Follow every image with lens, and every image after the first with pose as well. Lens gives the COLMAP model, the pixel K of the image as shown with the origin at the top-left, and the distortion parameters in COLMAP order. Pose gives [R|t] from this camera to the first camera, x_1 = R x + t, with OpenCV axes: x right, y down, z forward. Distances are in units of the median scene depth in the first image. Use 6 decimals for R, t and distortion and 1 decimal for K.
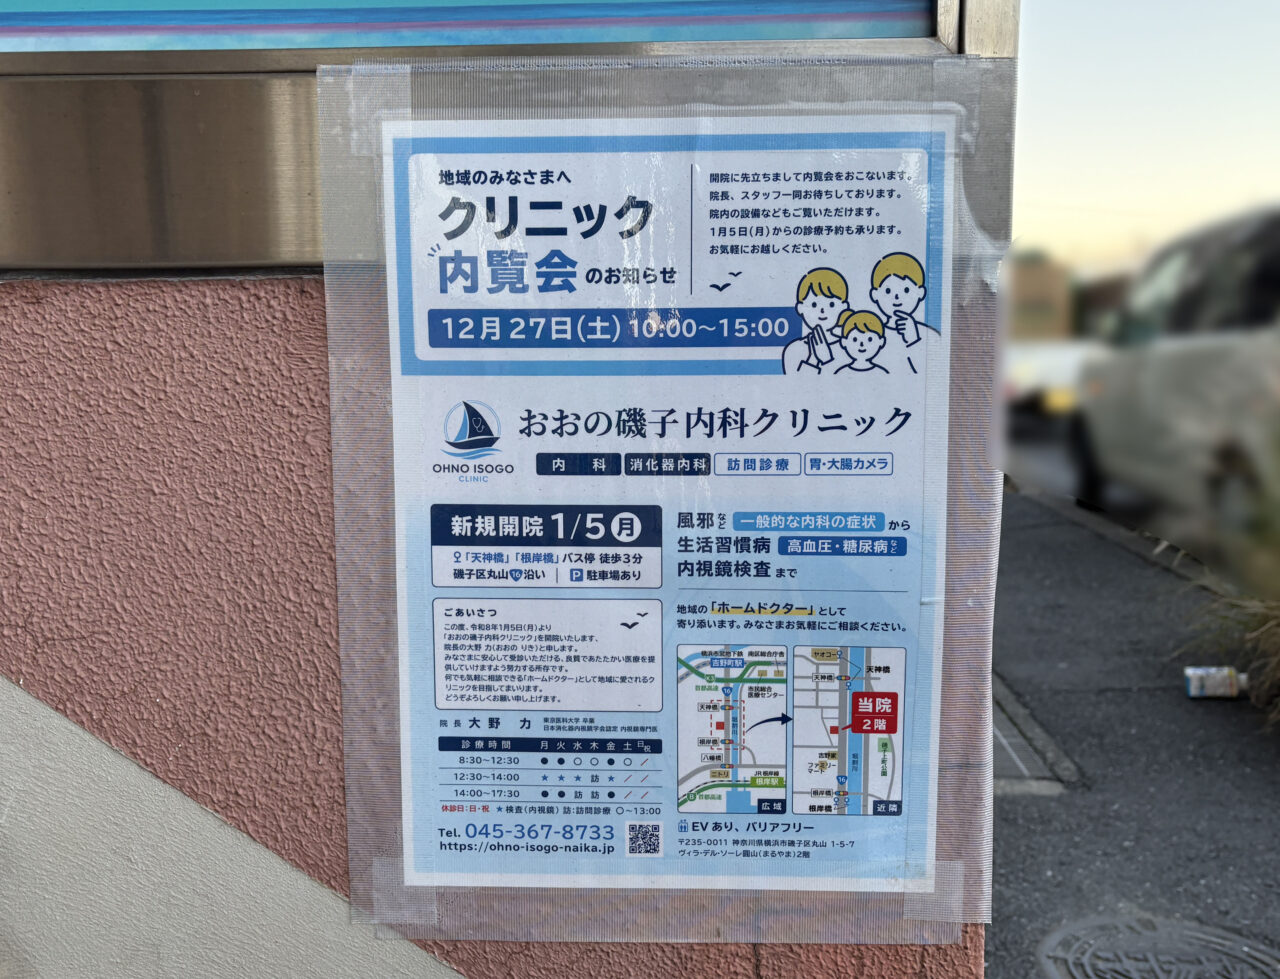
lens RADIAL K [[1150.1, 0, 645.3], [0, 1150.1, 489.1], [0, 0, 1]] dist [0.072790, -0.055325]
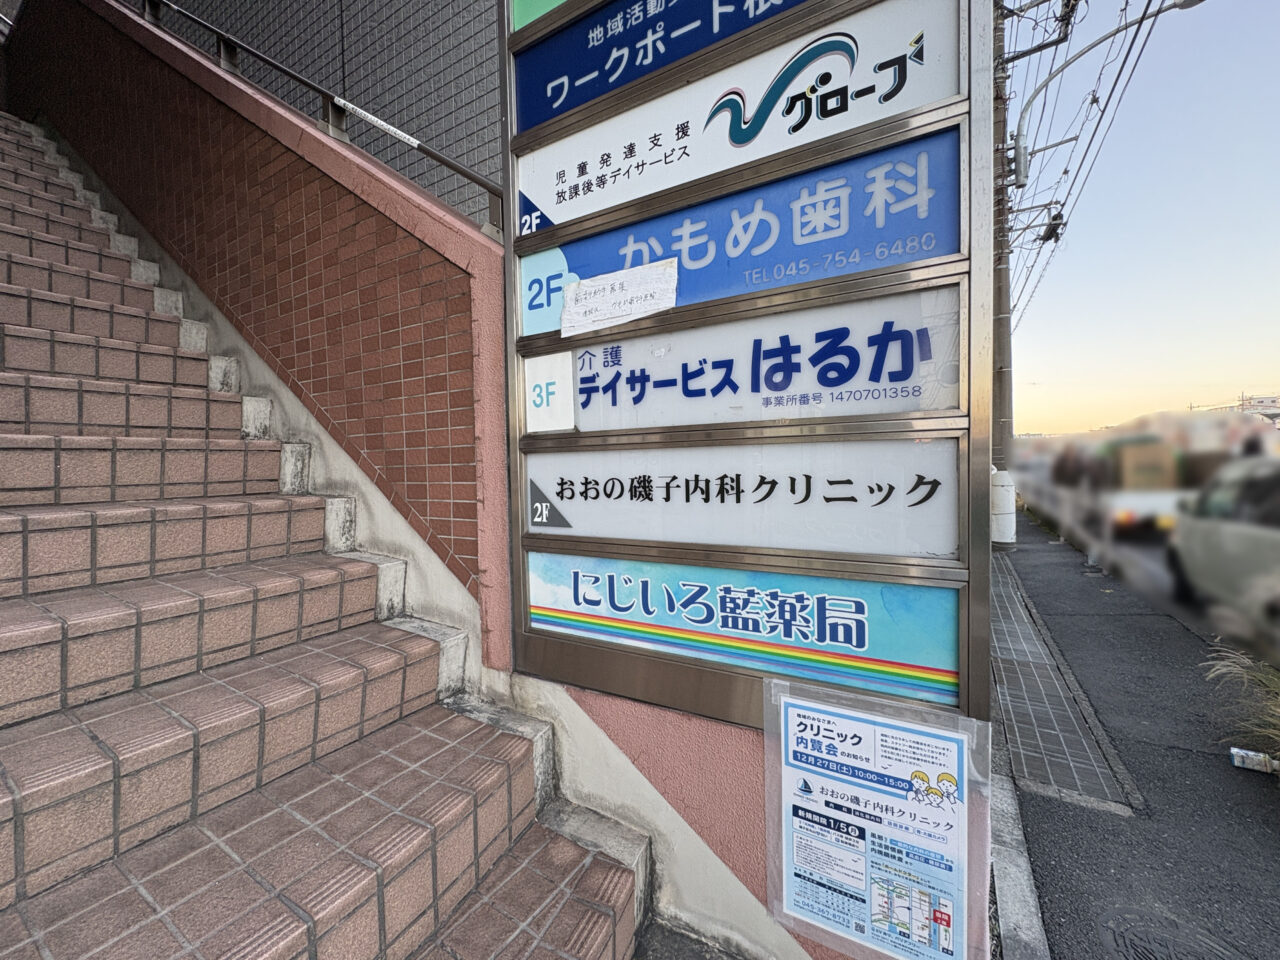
lens RADIAL K [[511.1, 0, 637.0], [0, 511.1, 472.8], [0, 0, 1]] dist [-0.008391, 0.000648]
pose [[0.886341, -0.003652, -0.463018, 0.110467], [-0.038497, 0.995926, -0.081549, -0.841025], [0.461429, 0.090105, 0.882589, -0.652580]]
